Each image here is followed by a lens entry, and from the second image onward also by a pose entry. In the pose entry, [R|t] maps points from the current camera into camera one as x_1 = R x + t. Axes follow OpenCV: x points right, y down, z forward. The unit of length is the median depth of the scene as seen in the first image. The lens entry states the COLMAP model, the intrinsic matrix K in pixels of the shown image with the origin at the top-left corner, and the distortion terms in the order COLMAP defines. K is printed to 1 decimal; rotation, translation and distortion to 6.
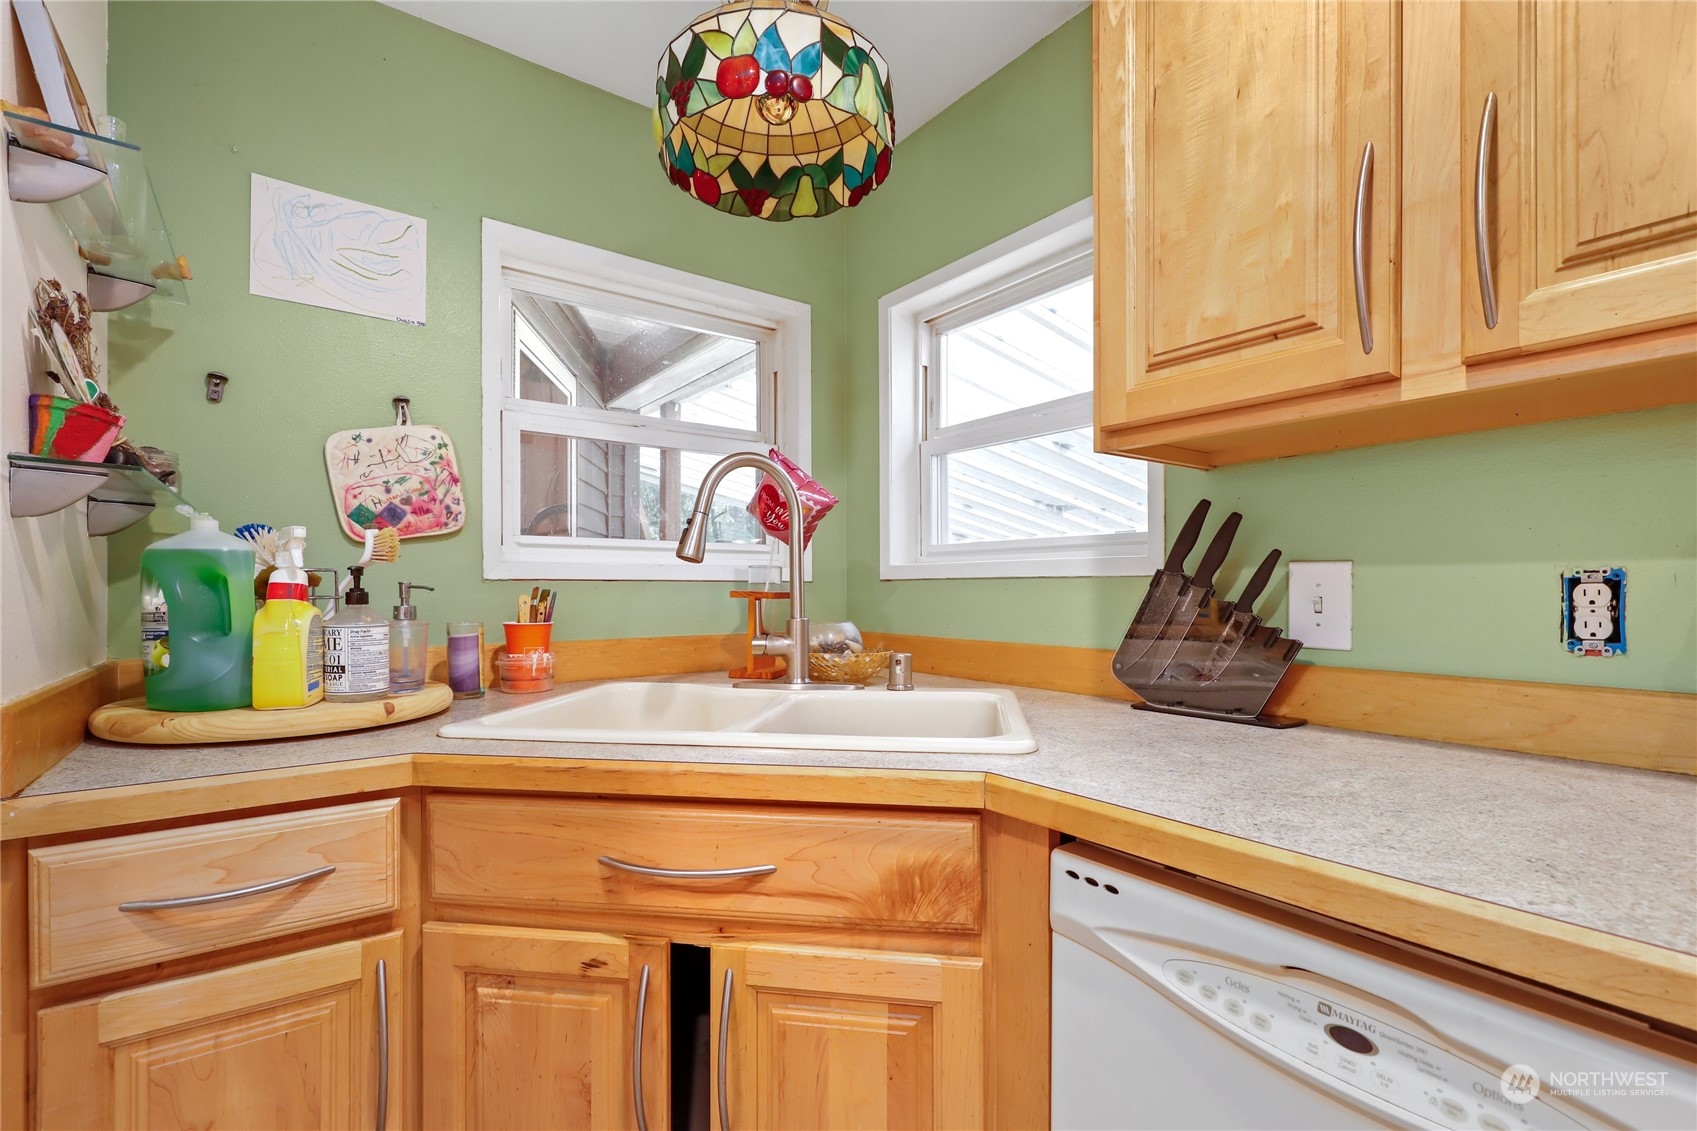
lens RADIAL K [[785.1, 0, 854.6], [0, 785.1, 582.2], [0, 0, 1]] dist [-0.001793, 0.000567]
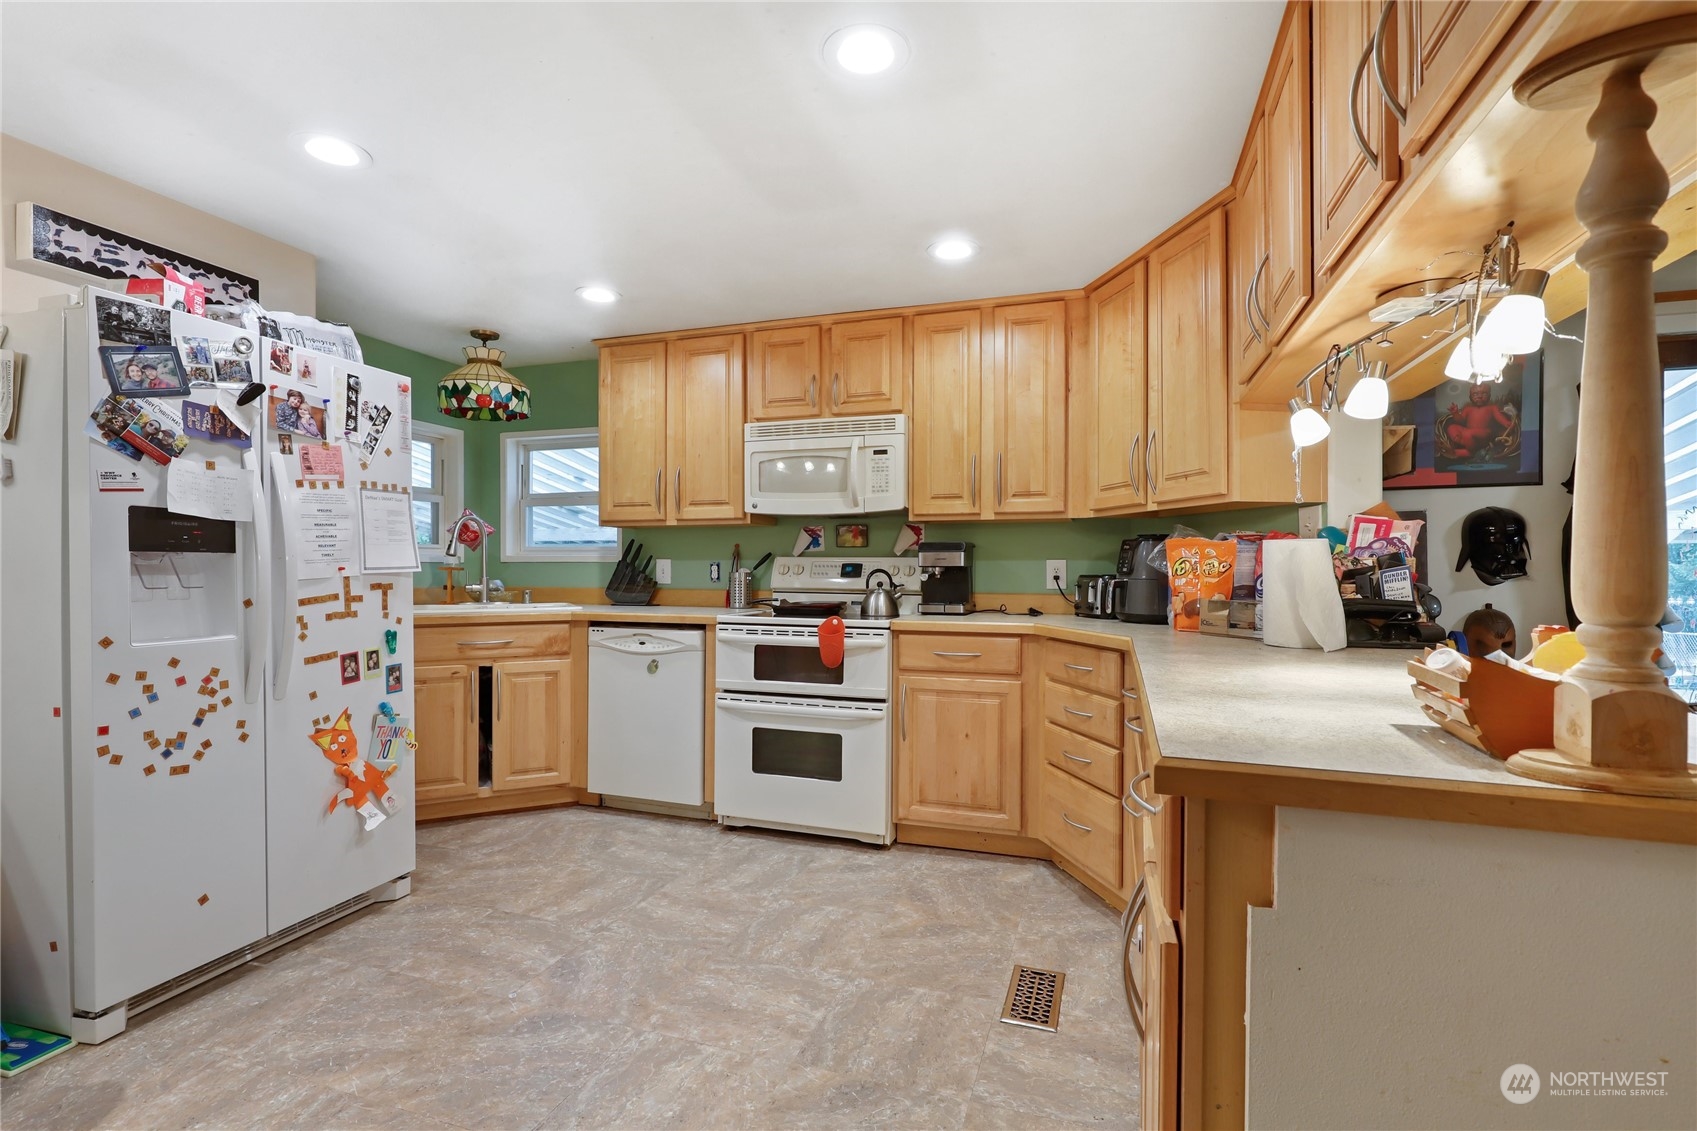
lens RADIAL K [[785.1, 0, 843.3], [0, 785.1, 569.8], [0, 0, 1]] dist [-0.001793, 0.000567]
pose [[0.826583, -0.000864, 0.562813, -0.717364], [-0.006625, 0.999915, 0.011264, -0.021753], [-0.562775, -0.013039, 0.826507, -2.356420]]
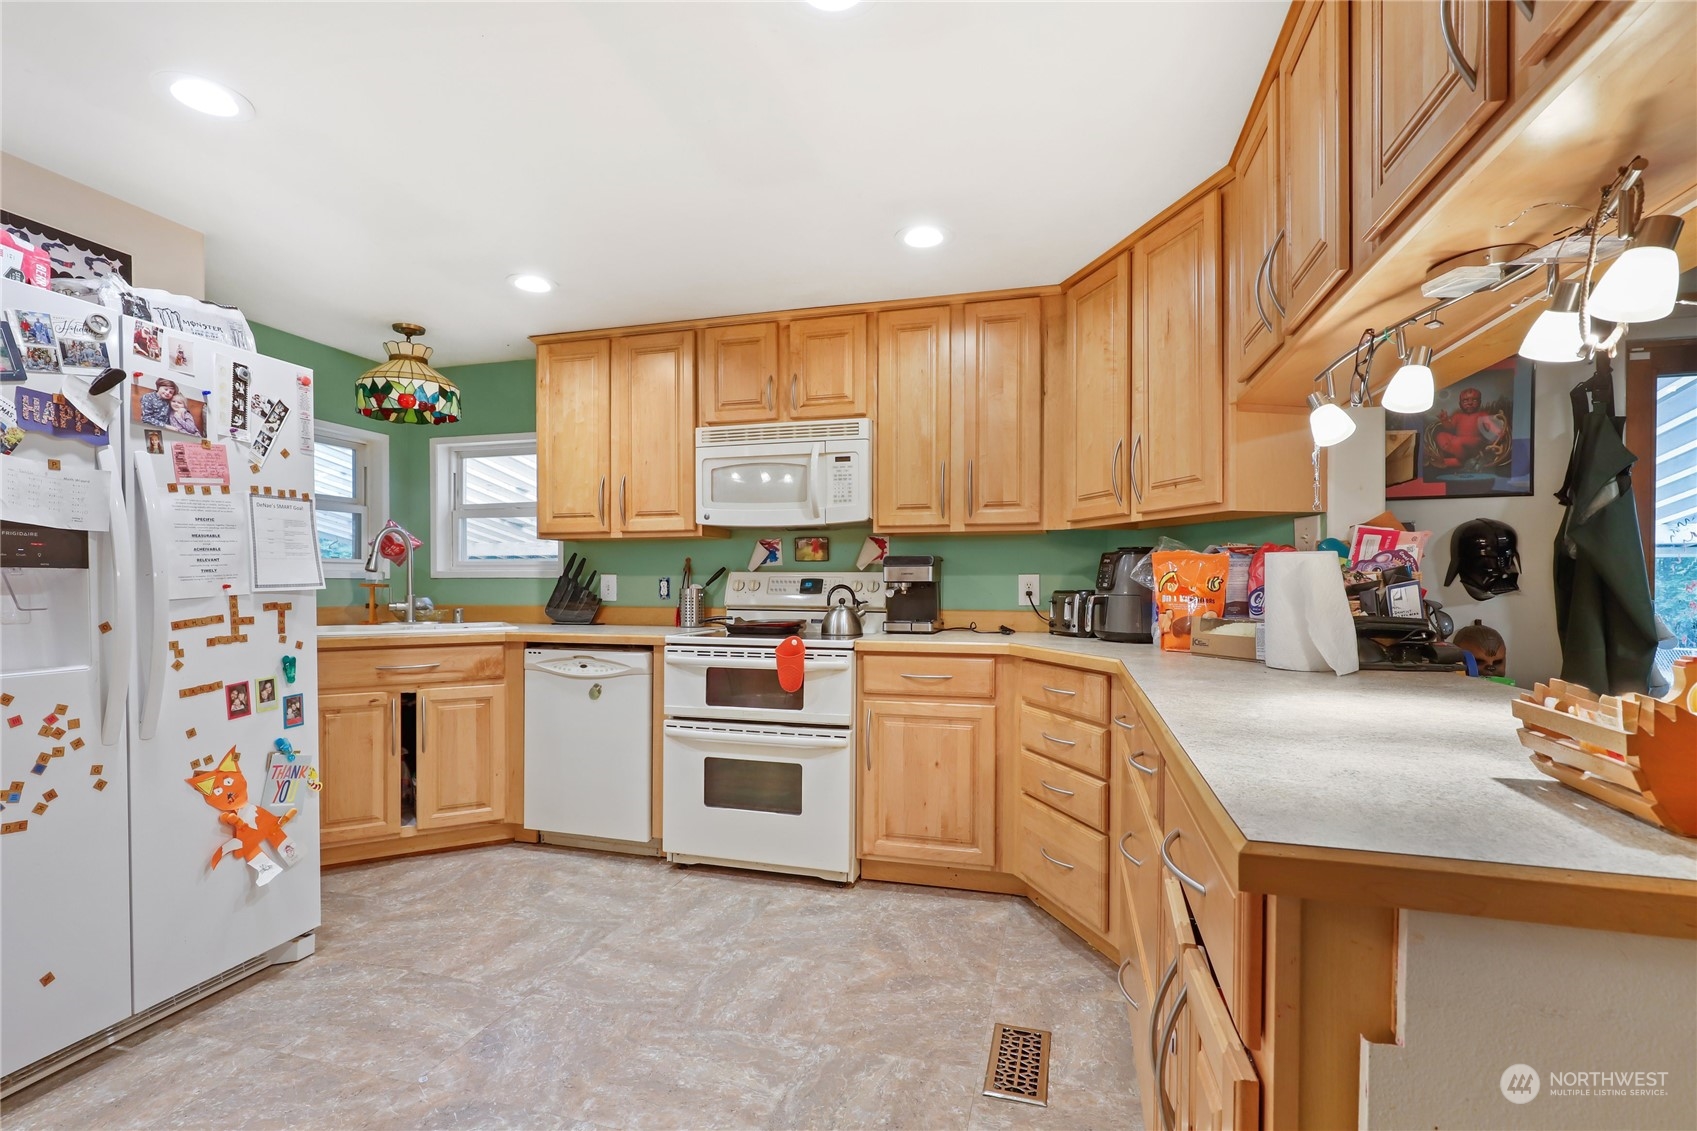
lens RADIAL K [[785.1, 0, 839.1], [0, 785.1, 587.0], [0, 0, 1]] dist [-0.001793, 0.000567]
pose [[0.797326, -0.004348, 0.603533, -0.612710], [-0.004996, 0.999892, 0.013805, -0.022612], [-0.603528, -0.014022, 0.797219, -2.184184]]
